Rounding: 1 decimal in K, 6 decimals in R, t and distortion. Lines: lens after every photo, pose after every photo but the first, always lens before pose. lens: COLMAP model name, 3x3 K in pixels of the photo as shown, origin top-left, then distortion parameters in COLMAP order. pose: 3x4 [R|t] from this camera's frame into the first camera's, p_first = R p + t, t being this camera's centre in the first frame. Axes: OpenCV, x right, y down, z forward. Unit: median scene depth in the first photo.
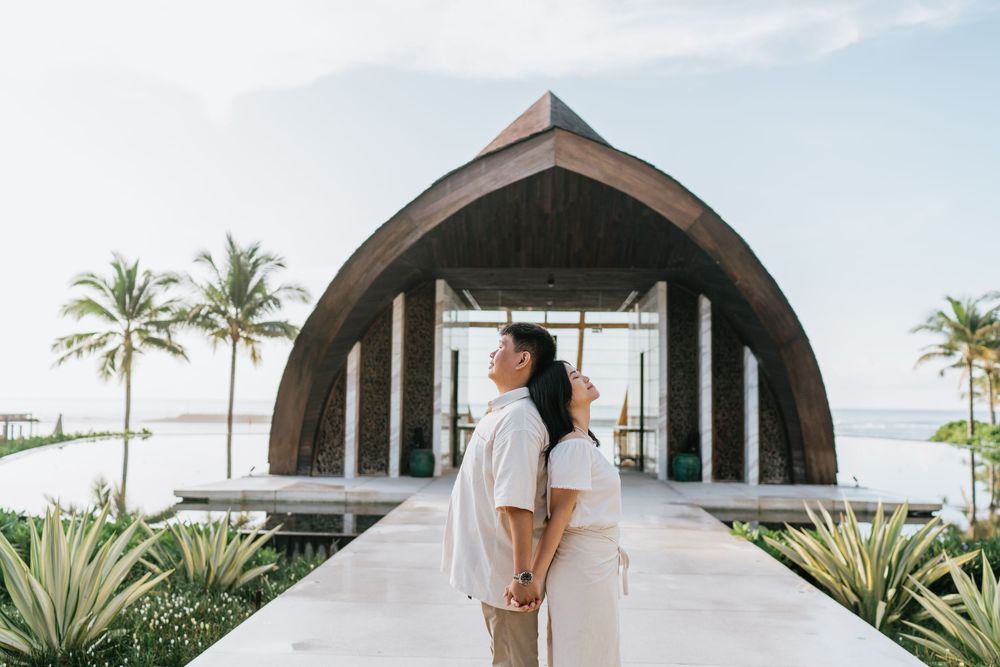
lens RADIAL K [[1002.4, 0, 500.0], [0, 1002.4, 333.5], [0, 0, 1]] dist [0.000029, -0.000411]
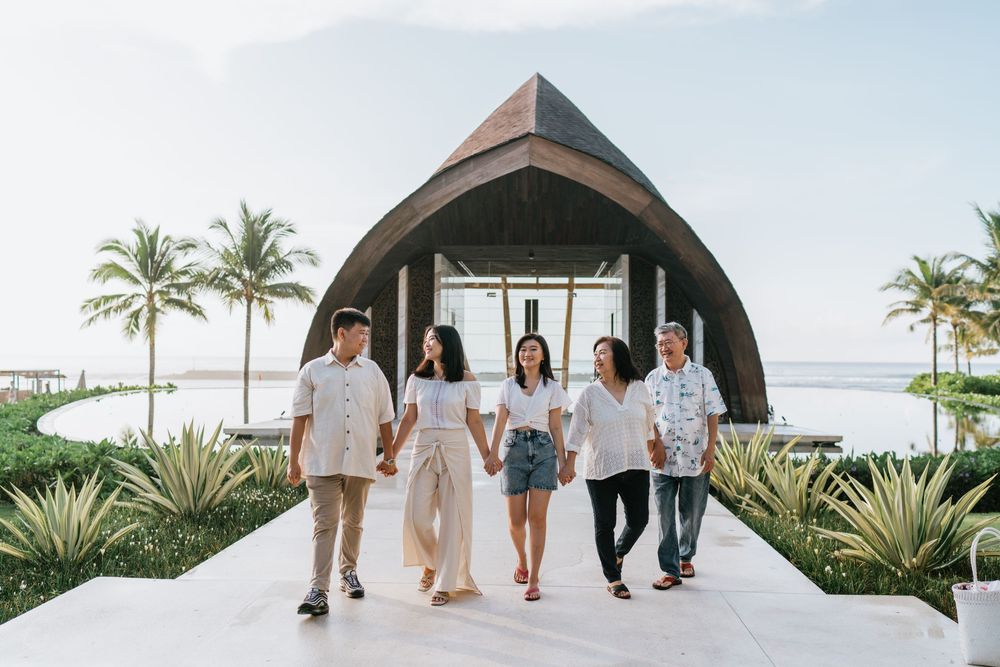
lens RADIAL K [[1002.4, 0, 500.0], [0, 1002.4, 333.5], [0, 0, 1]] dist [0.000029, -0.000411]
pose [[0.999985, -0.005100, -0.001834, 0.011161], [0.005176, 0.999005, 0.044287, -0.008430], [0.001607, -0.044296, 0.999017, -0.137828]]
